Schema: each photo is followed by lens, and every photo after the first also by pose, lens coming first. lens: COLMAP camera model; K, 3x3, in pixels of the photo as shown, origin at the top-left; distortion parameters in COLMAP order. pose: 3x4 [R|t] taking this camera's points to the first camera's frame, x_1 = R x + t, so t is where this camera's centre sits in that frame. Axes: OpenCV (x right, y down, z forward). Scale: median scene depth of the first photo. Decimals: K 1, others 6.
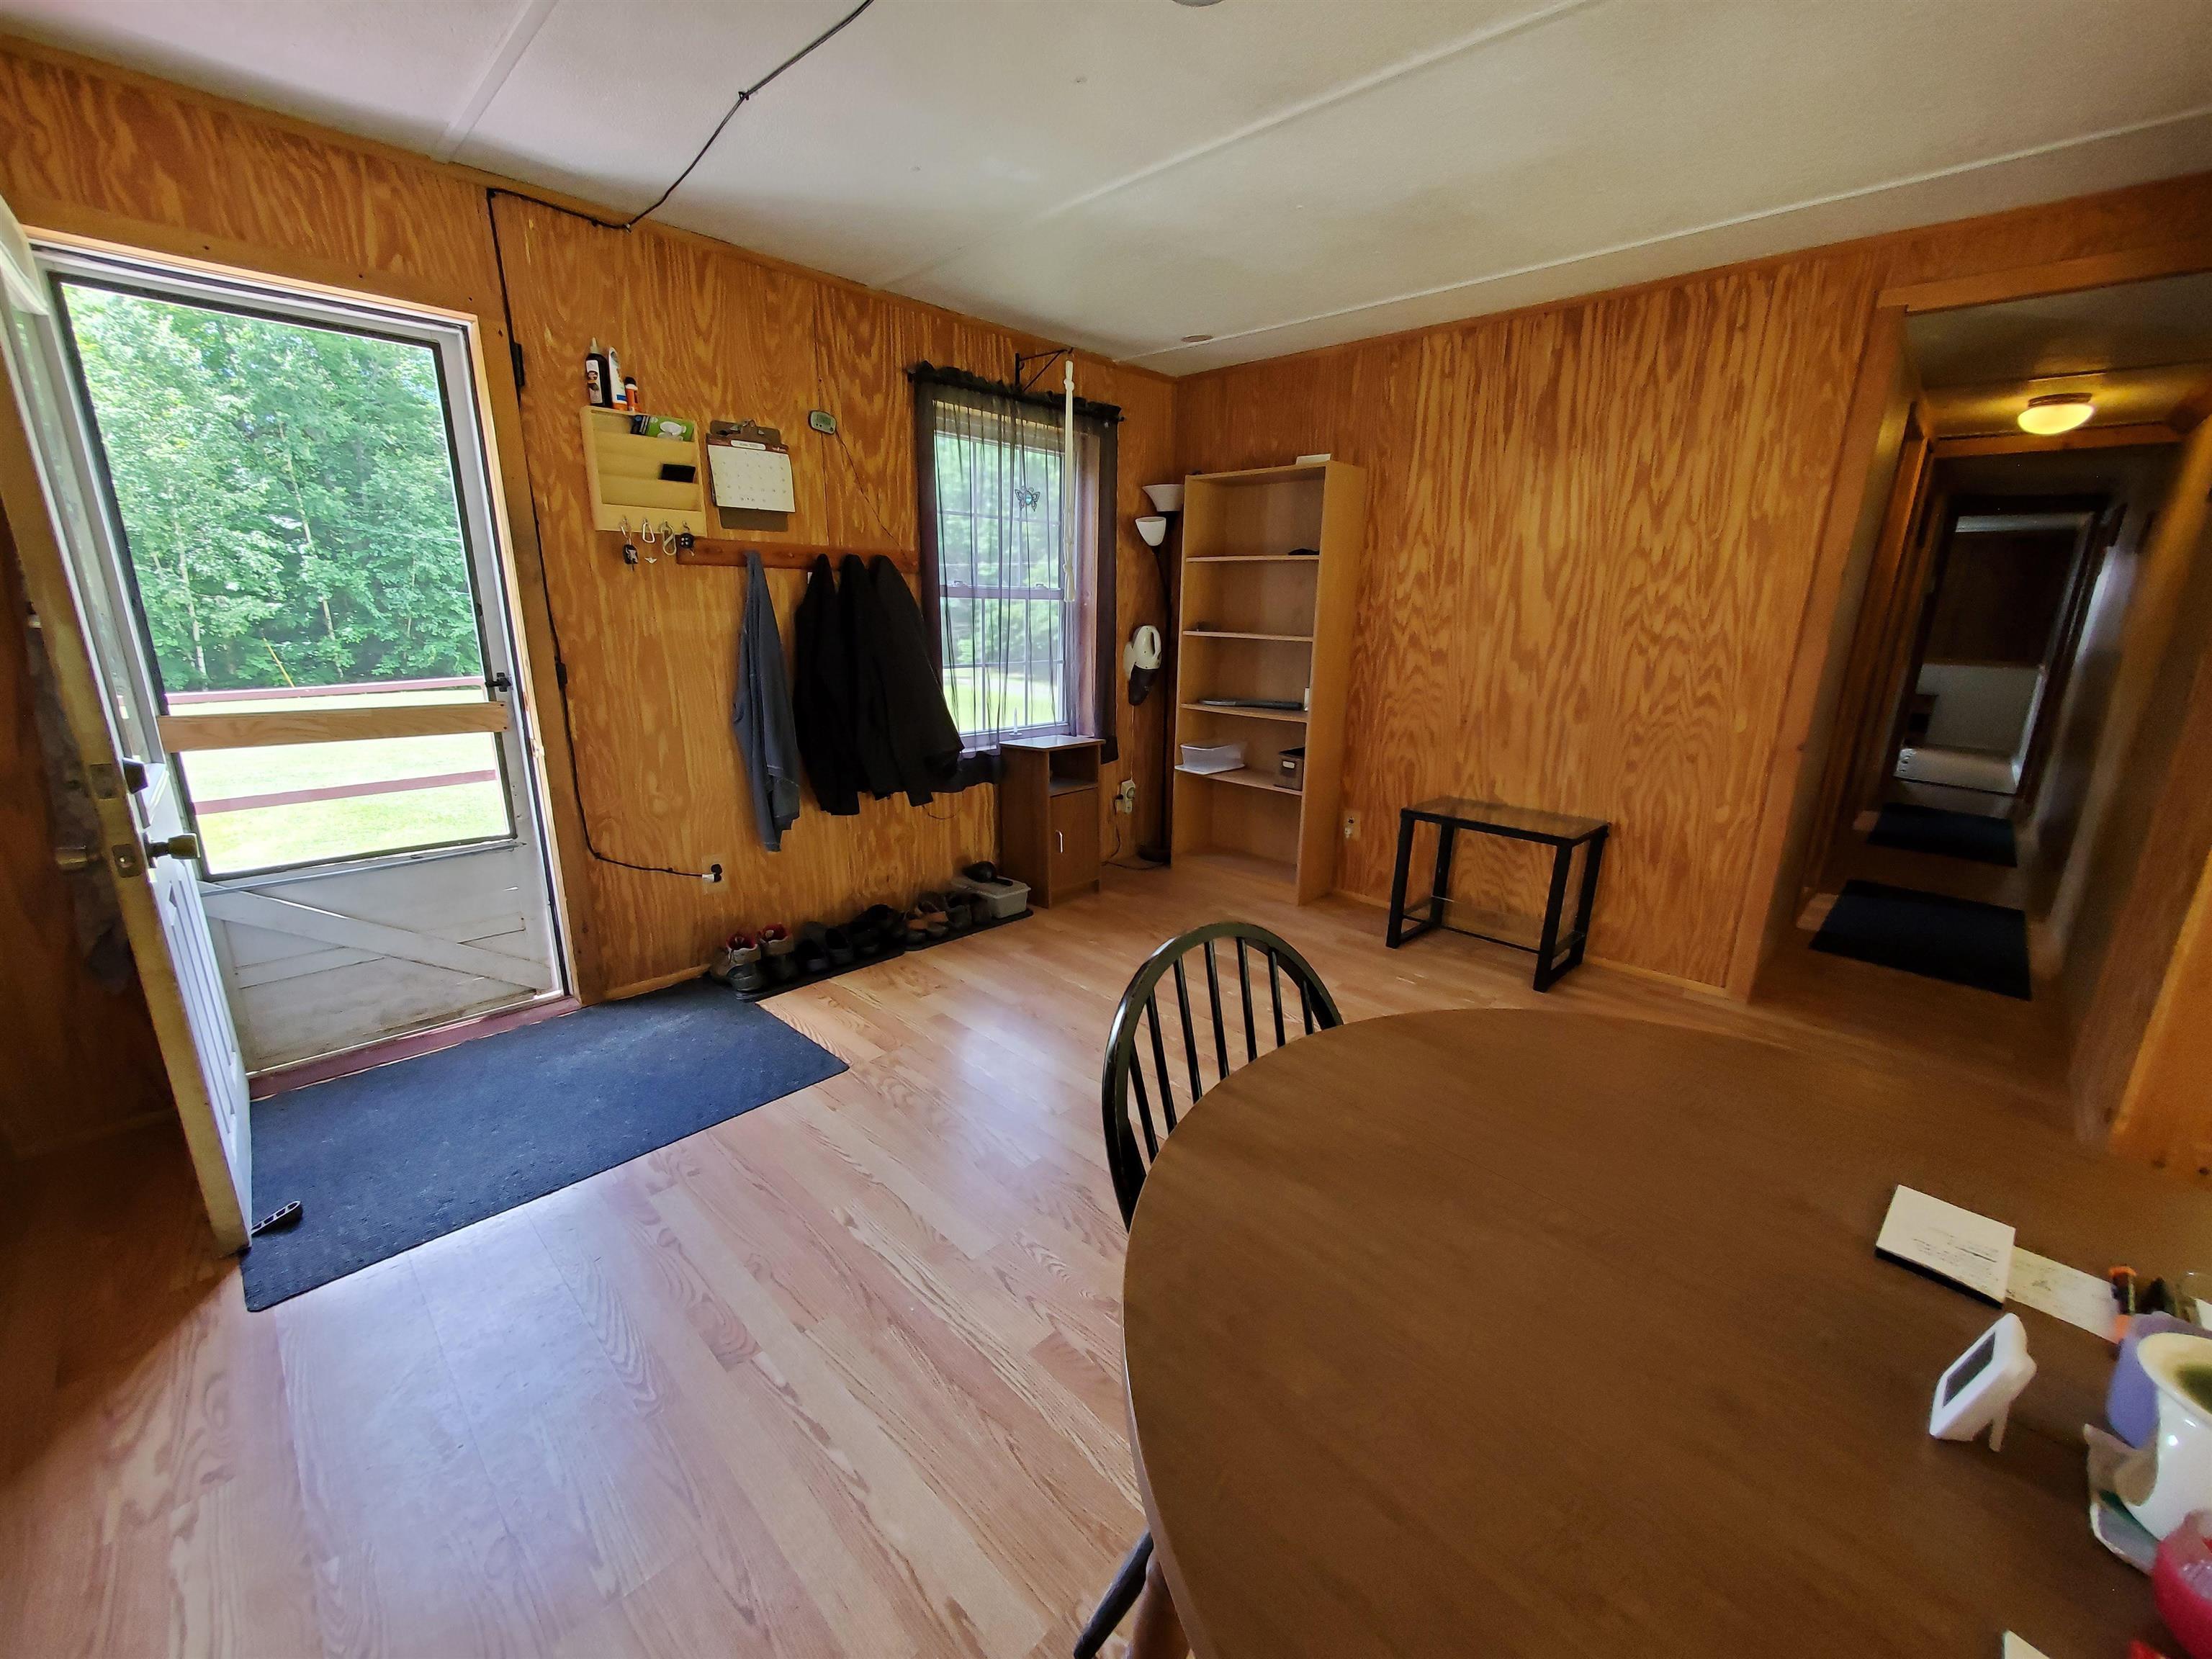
lens RADIAL K [[884.4, 0, 1101.7], [0, 884.4, 835.4], [0, 0, 1]] dist [0.007134, -0.000182]
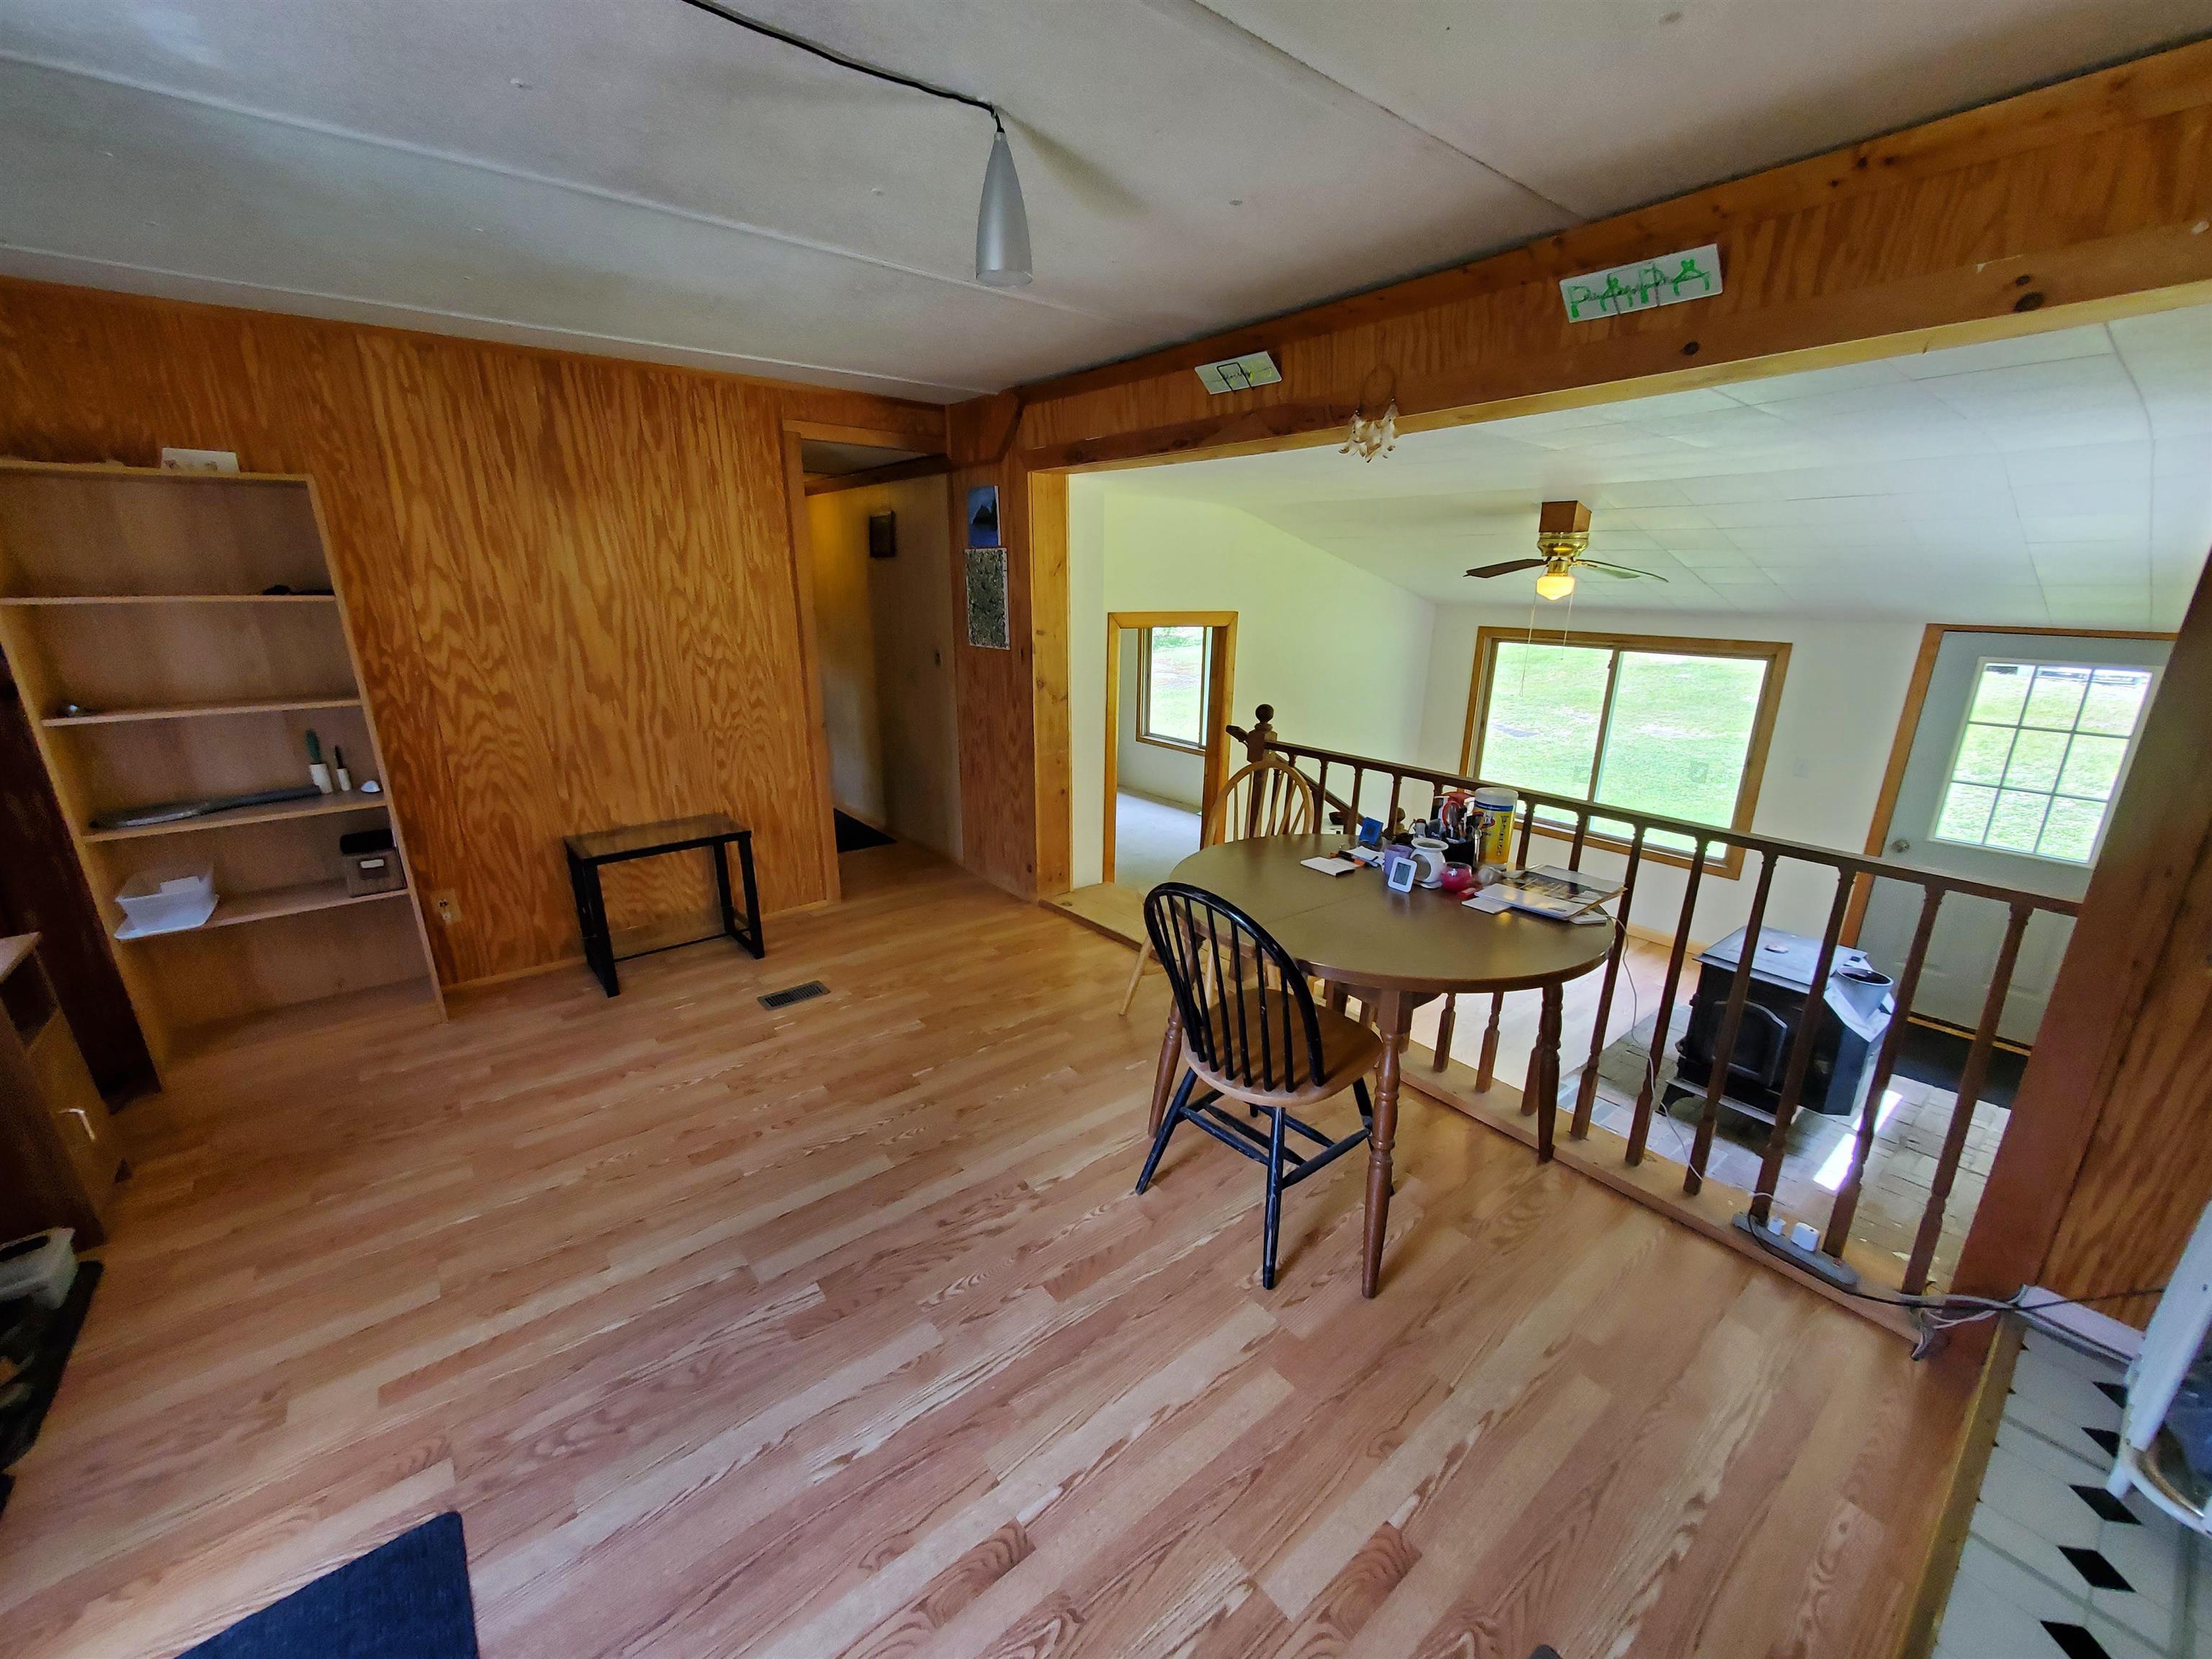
lens RADIAL K [[884.4, 0, 1108.0], [0, 884.4, 832.9], [0, 0, 1]] dist [0.007134, -0.000182]
pose [[0.121023, -0.294161, 0.948063, -0.526580], [0.255608, 0.932110, 0.256583, -0.167175], [-0.959176, 0.211280, 0.187996, 0.277120]]
